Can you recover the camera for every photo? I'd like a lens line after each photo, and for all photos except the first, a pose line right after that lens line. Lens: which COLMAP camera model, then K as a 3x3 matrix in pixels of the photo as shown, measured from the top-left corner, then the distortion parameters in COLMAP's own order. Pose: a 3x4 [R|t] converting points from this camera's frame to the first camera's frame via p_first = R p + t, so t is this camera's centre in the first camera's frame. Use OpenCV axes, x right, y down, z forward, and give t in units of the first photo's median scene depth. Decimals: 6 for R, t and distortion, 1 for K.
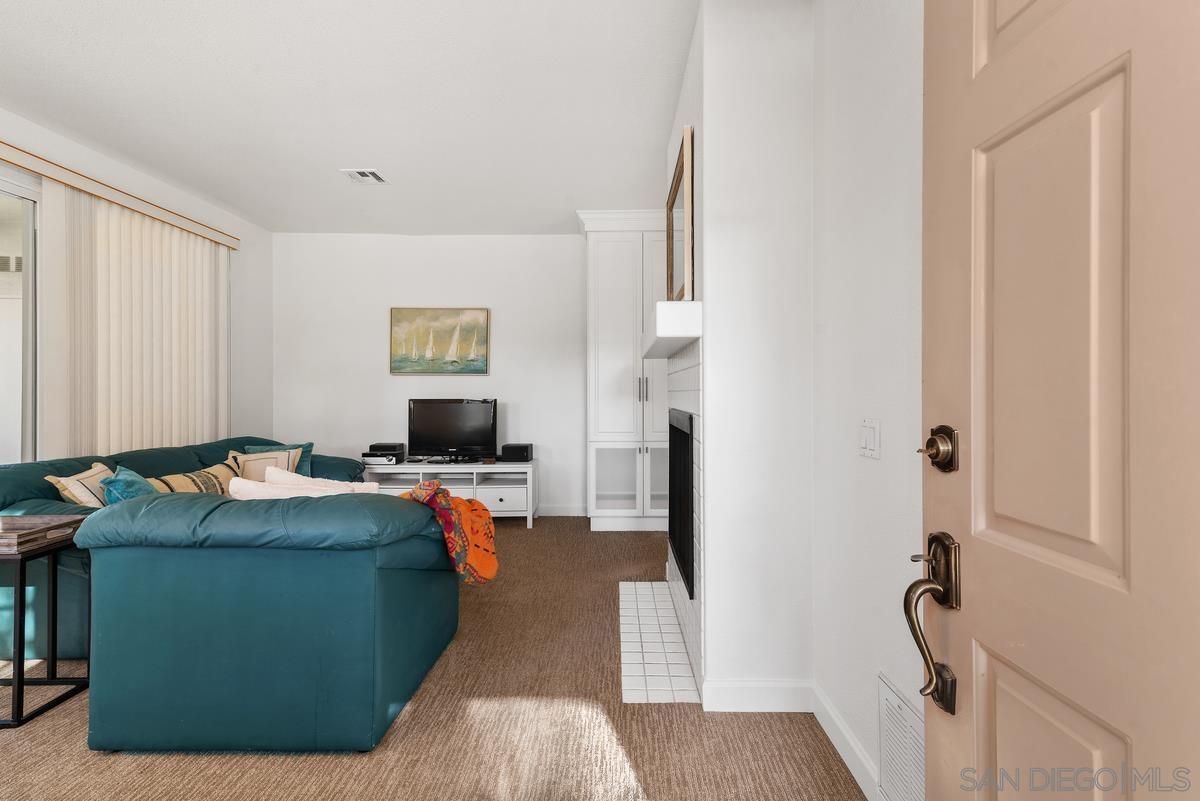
lens RADIAL K [[543.2, 0, 613.0], [0, 543.2, 389.6], [0, 0, 1]] dist [0.019034, -0.000760]
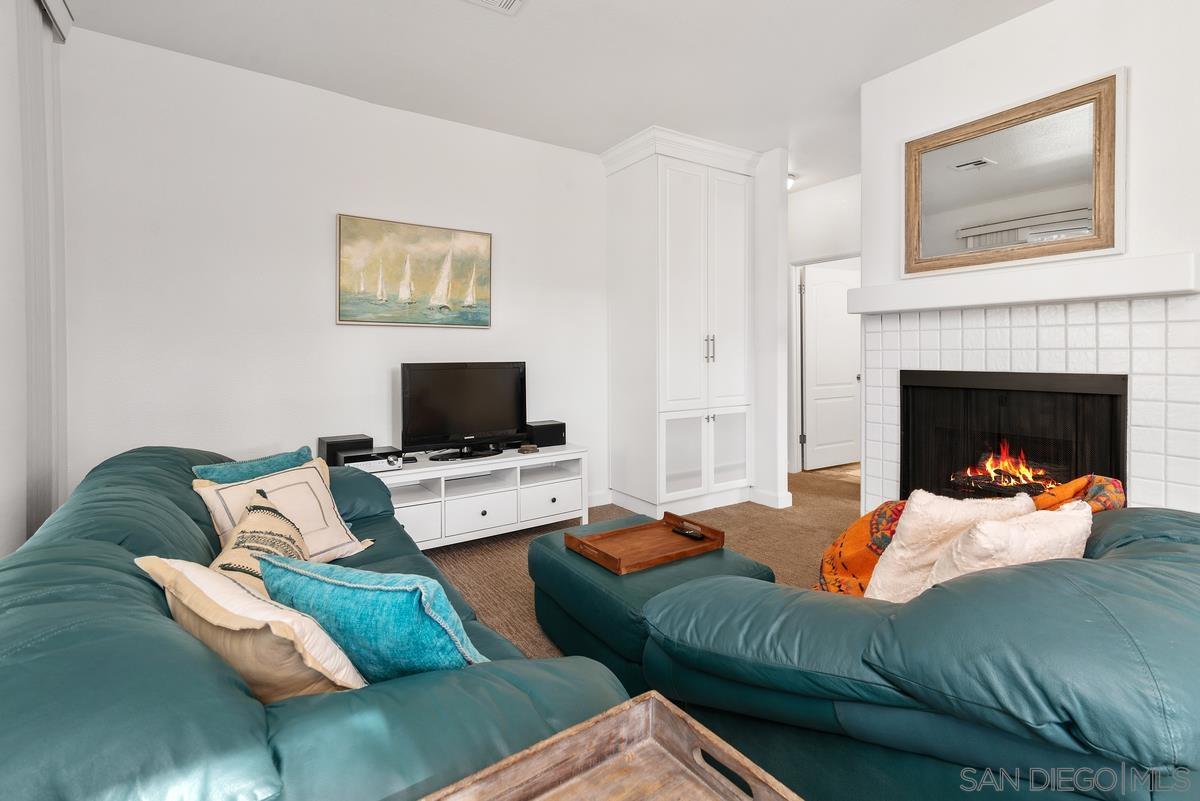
lens RADIAL K [[543.2, 0, 624.7], [0, 543.2, 356.0], [0, 0, 1]] dist [0.019034, -0.000760]
pose [[0.823155, -0.008137, 0.567758, -0.490736], [0.001013, 0.999917, 0.012862, 0.000261], [-0.567816, -0.010012, 0.823095, 0.317846]]
